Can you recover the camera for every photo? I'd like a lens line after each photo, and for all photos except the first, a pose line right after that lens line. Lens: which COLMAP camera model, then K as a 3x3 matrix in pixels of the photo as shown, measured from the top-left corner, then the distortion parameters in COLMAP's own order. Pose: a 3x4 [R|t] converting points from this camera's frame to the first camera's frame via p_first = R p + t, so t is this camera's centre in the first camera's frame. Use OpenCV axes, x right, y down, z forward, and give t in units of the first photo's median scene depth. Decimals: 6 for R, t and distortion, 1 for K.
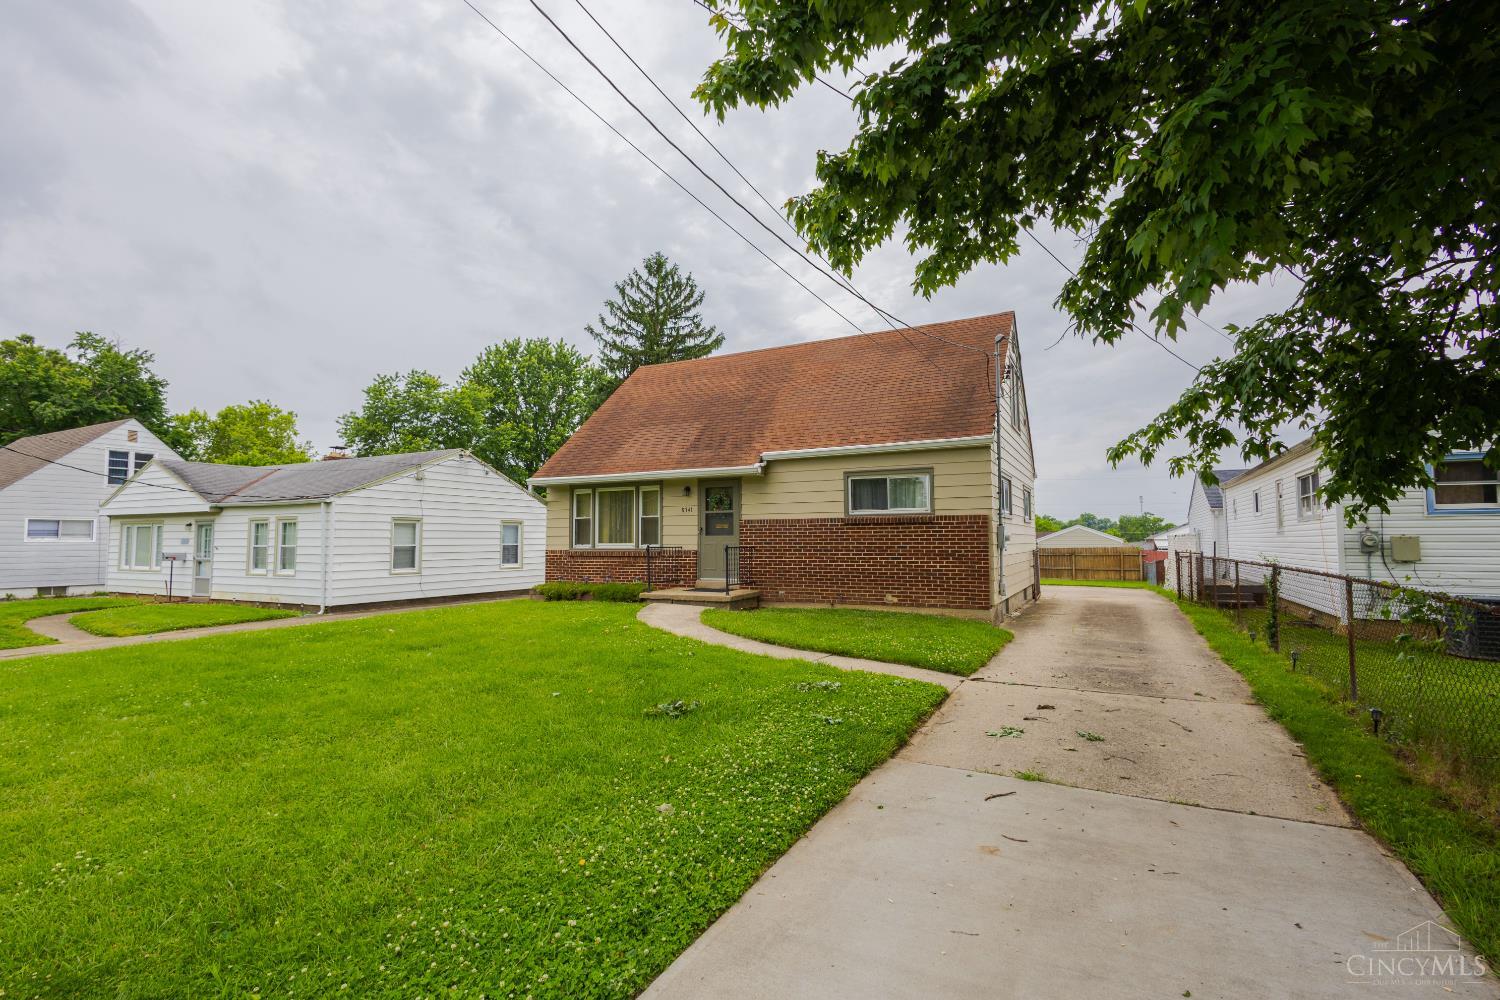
lens RADIAL K [[686.2, 0, 746.8], [0, 686.2, 499.5], [0, 0, 1]] dist [0.001616, 0.002591]
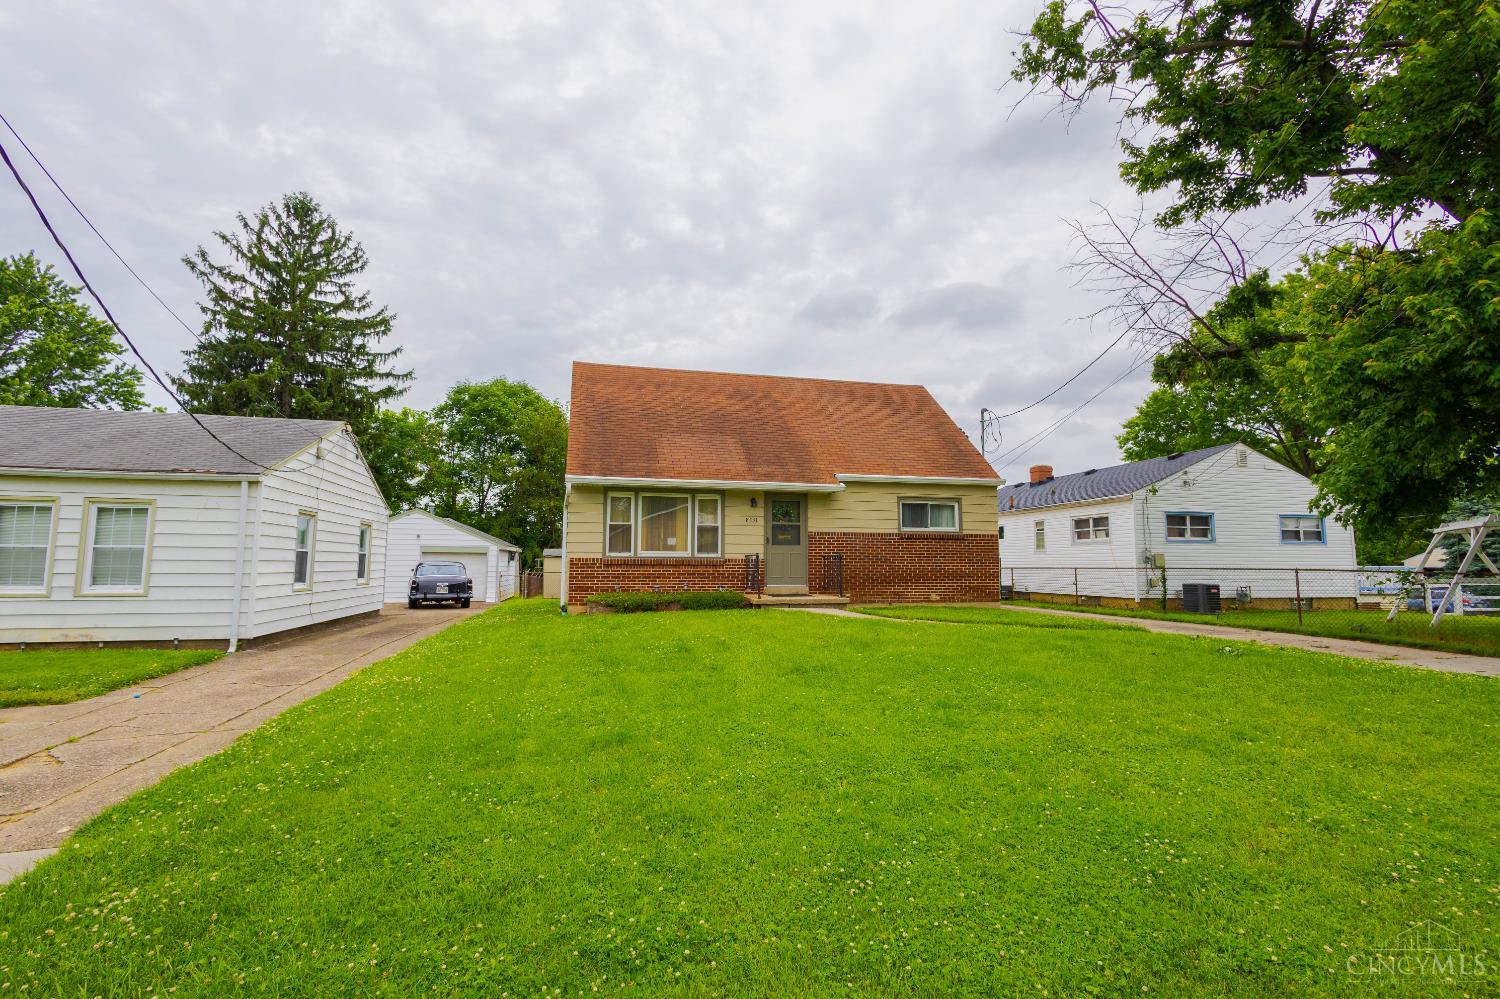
lens RADIAL K [[686.2, 0, 748.0], [0, 686.2, 492.0], [0, 0, 1]] dist [0.001616, 0.002591]
pose [[0.757451, 0.075500, 0.648512, -0.716977], [-0.047400, 0.997029, -0.060711, 0.033458], [-0.651169, 0.015246, 0.758780, 0.190795]]
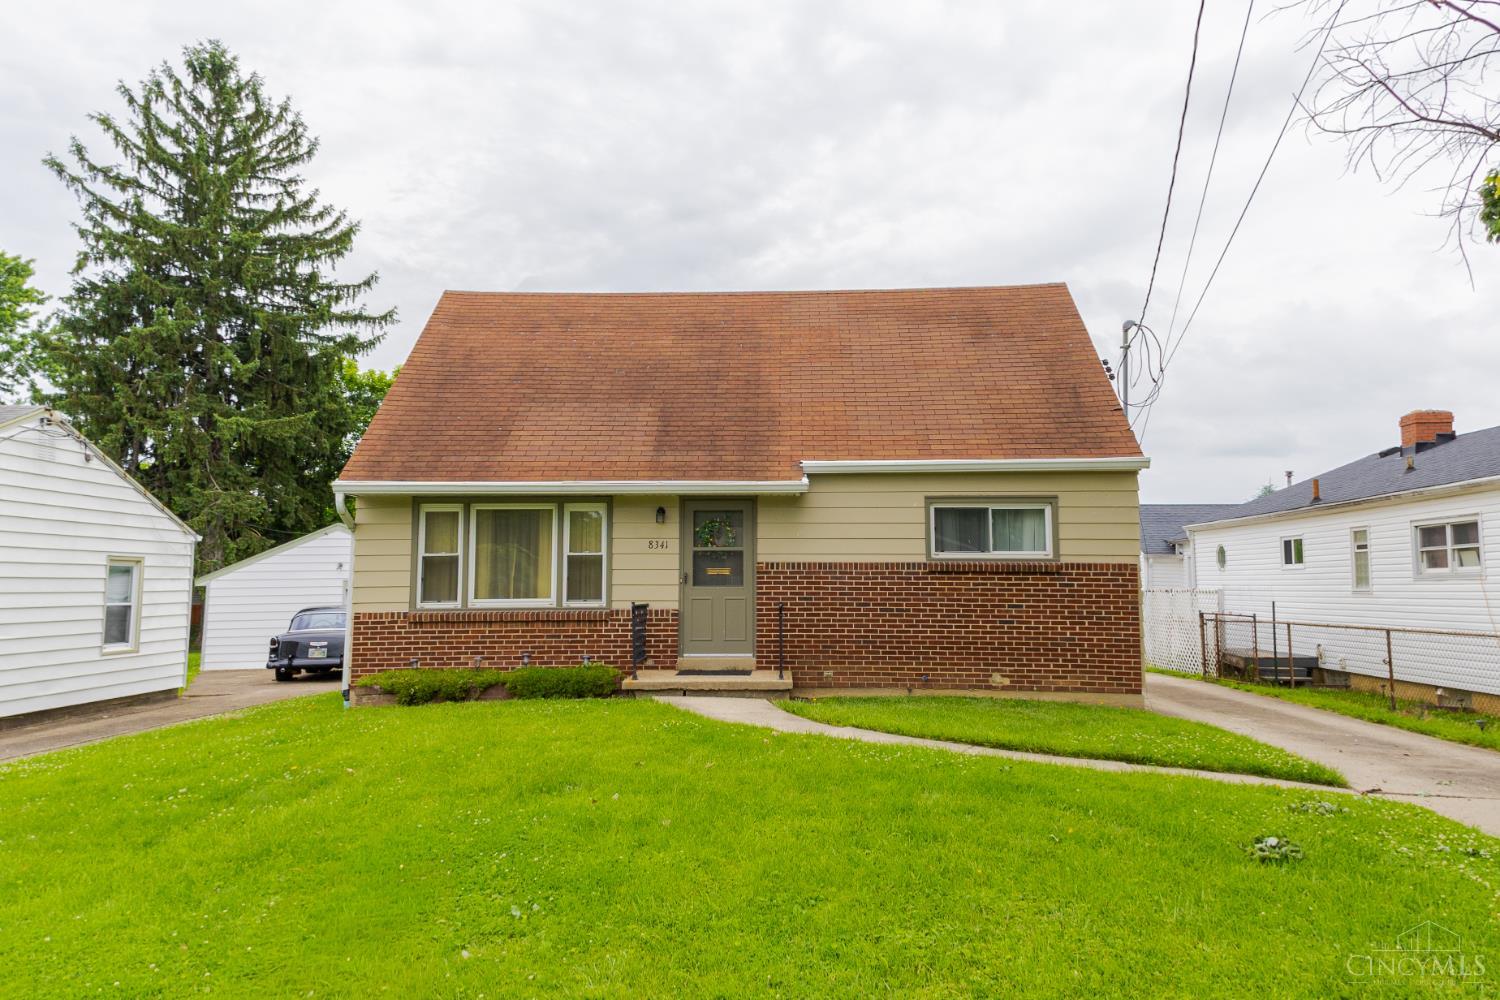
lens RADIAL K [[1123.5, 0, 739.0], [0, 1123.5, 490.3], [0, 0, 1]] dist [0.210639, -0.012207]
pose [[0.908157, 0.041156, 0.416601, -0.414907], [-0.029706, 0.998983, -0.033932, -0.001410], [-0.417574, 0.018440, 0.908456, 0.035116]]
